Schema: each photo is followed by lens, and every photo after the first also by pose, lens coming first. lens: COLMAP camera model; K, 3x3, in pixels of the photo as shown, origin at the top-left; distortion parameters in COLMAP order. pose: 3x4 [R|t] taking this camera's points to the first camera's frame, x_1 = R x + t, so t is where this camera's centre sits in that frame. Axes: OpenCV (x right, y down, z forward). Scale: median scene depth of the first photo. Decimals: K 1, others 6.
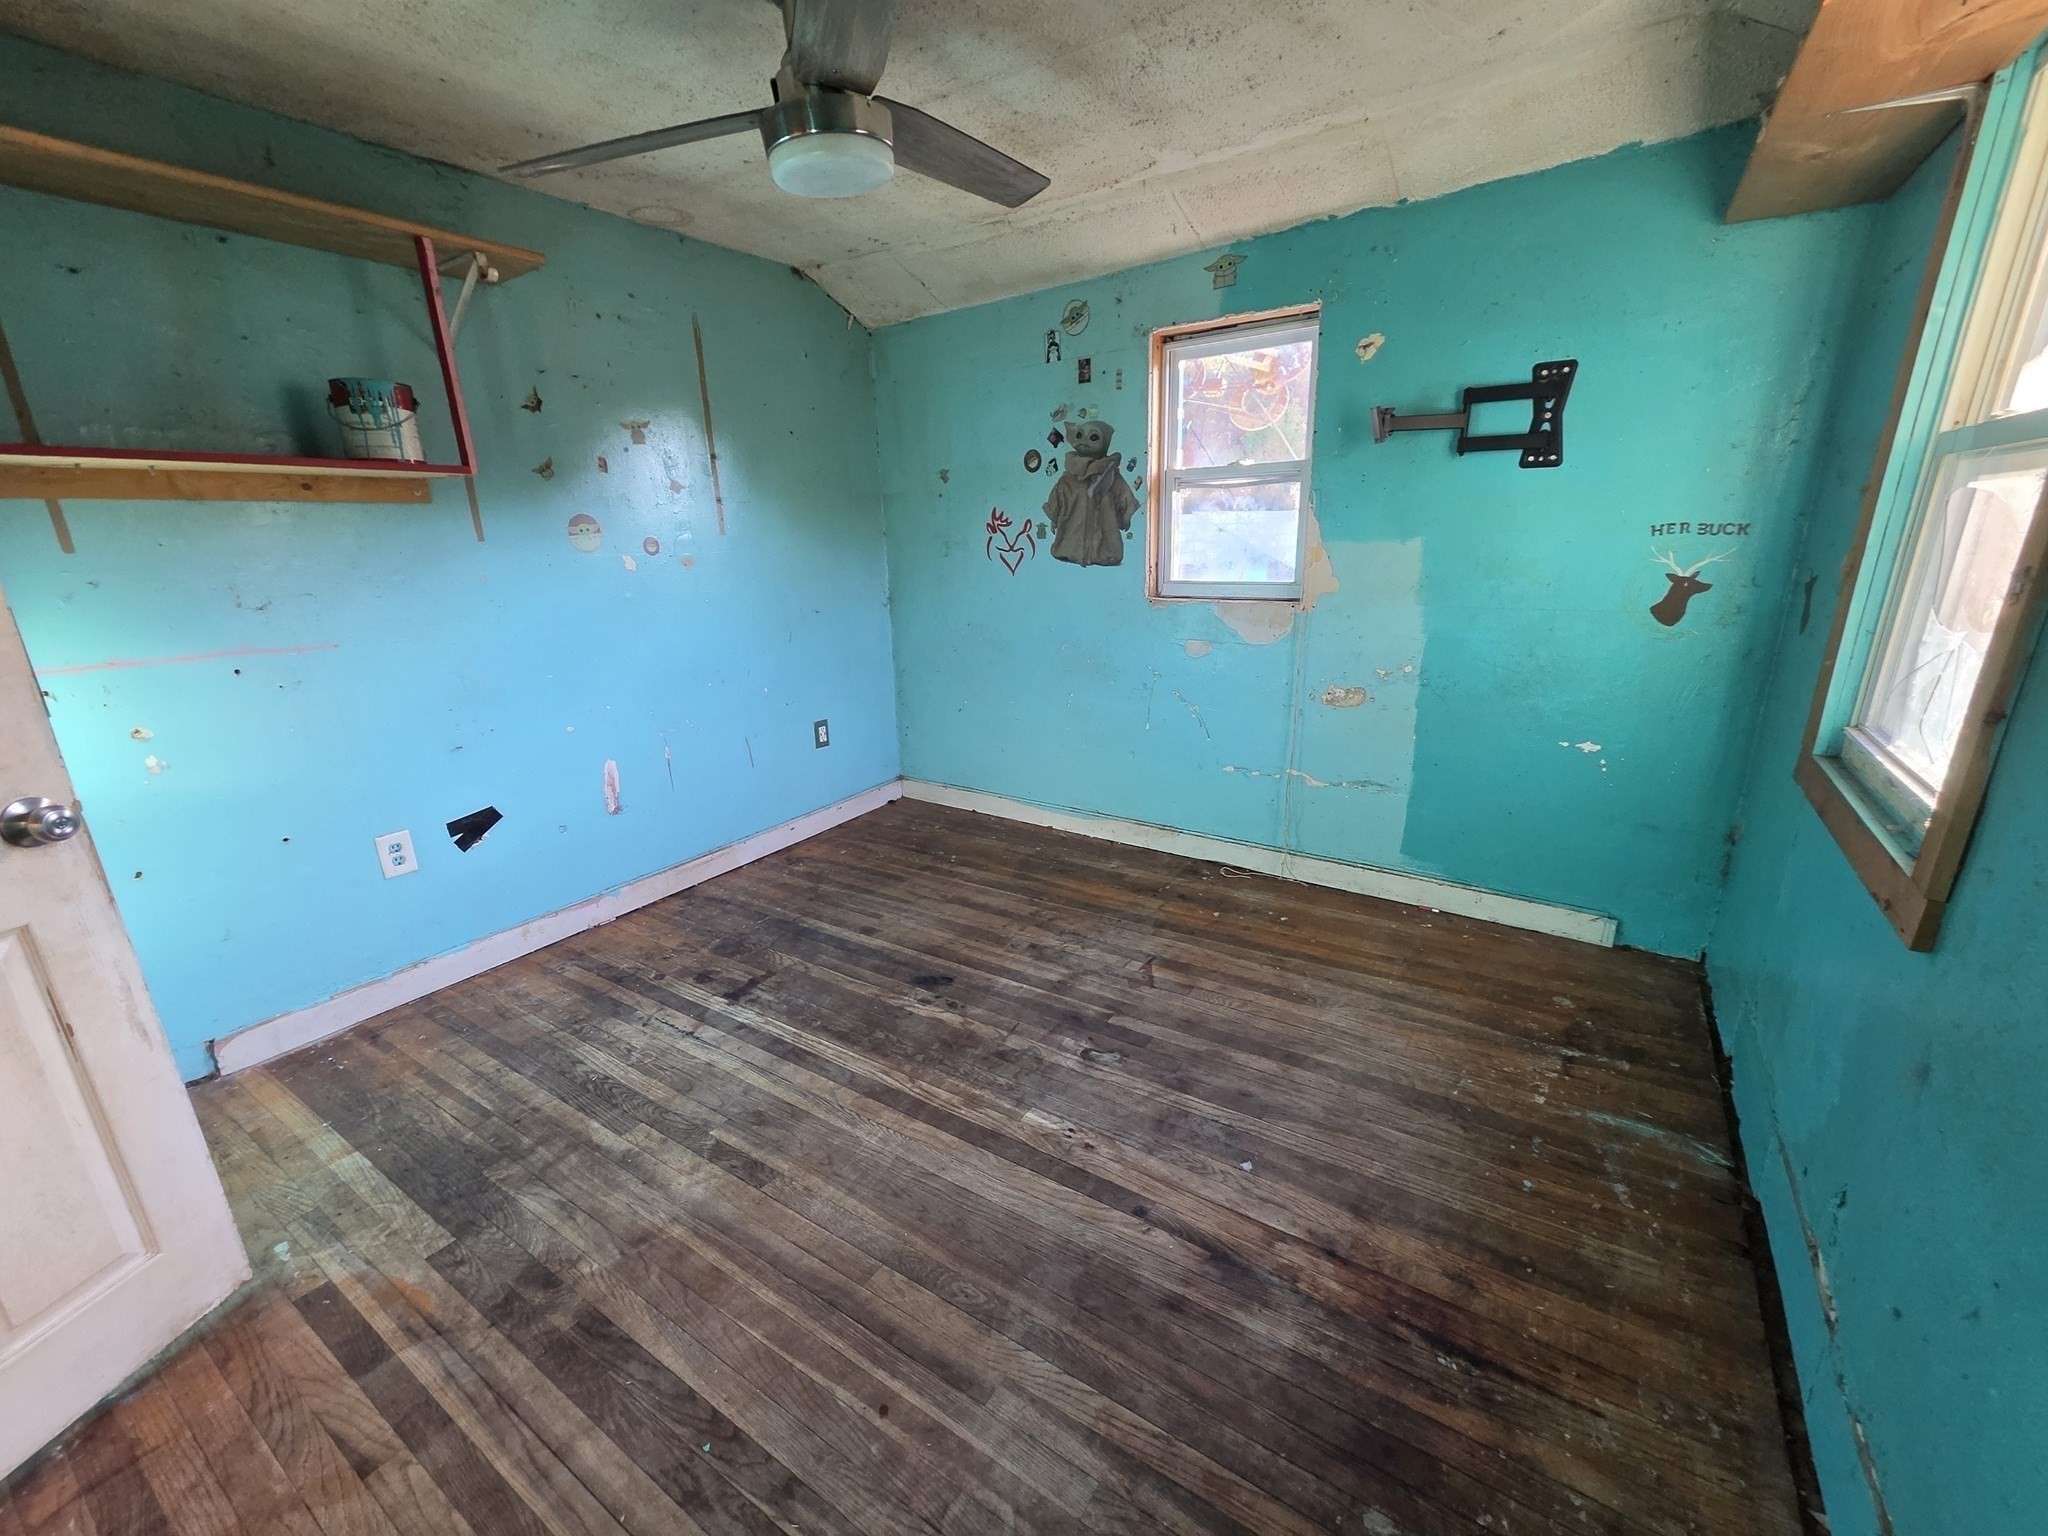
lens RADIAL K [[835.5, 0, 1029.8], [0, 835.5, 790.5], [0, 0, 1]] dist [-0.000712, -0.000480]
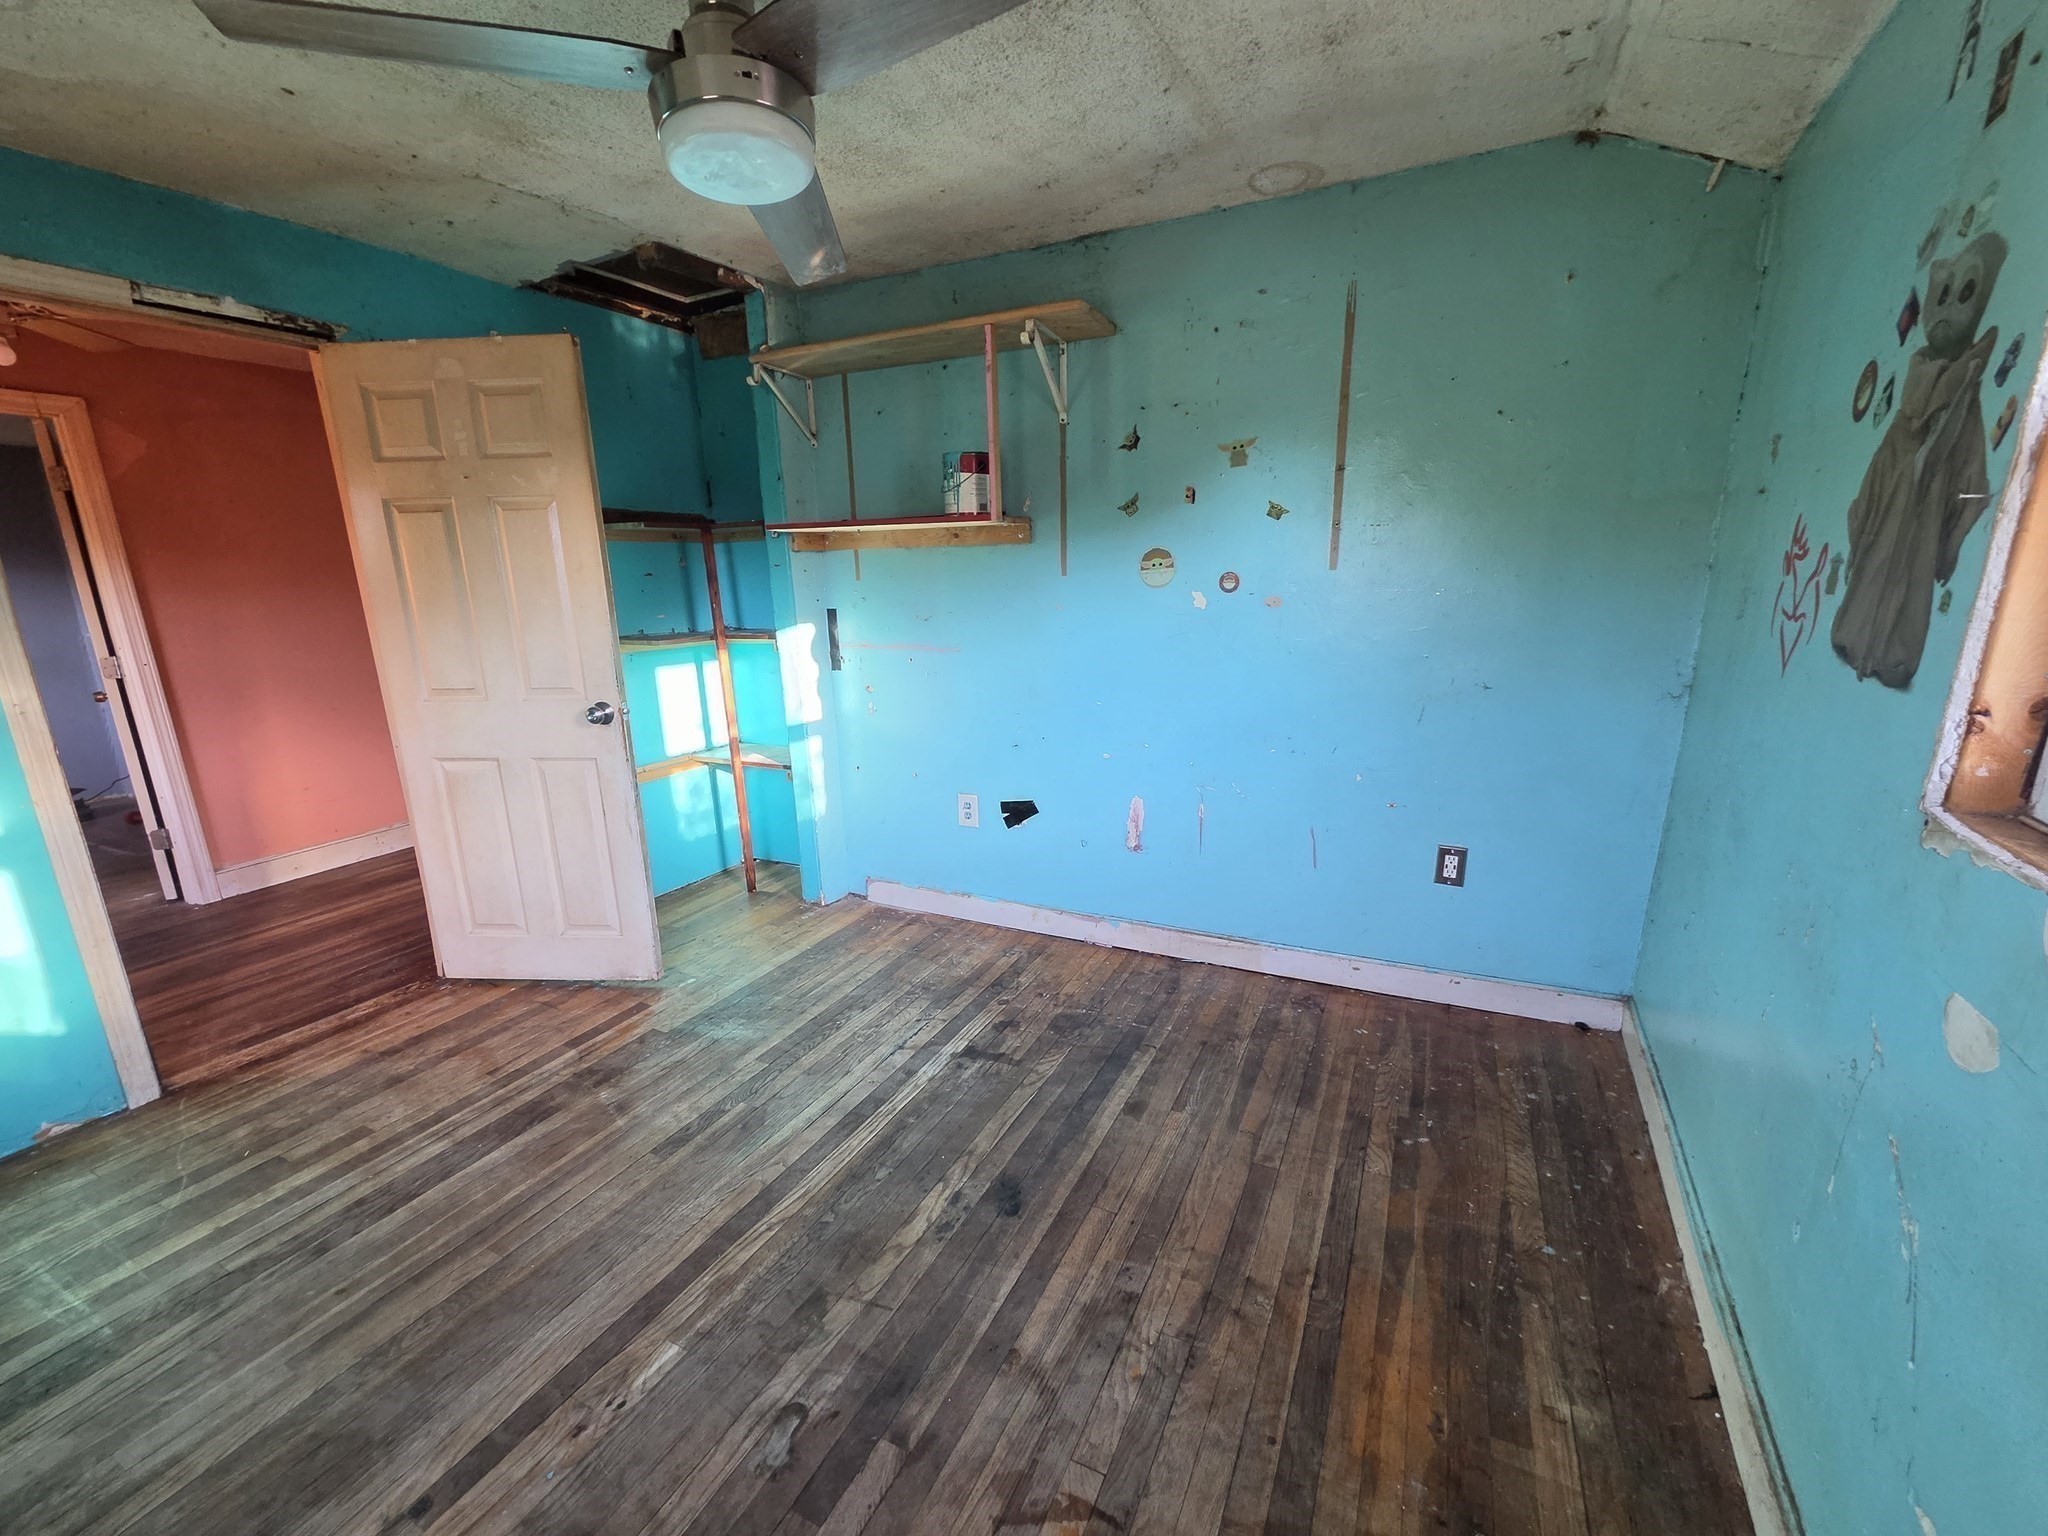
lens RADIAL K [[835.5, 0, 1029.8], [0, 835.5, 790.5], [0, 0, 1]] dist [-0.000712, -0.000480]
pose [[0.127379, 0.271775, -0.953894, 0.488937], [-0.279551, 0.932576, 0.228372, -0.273795], [0.951644, 0.237572, 0.194765, 0.809287]]
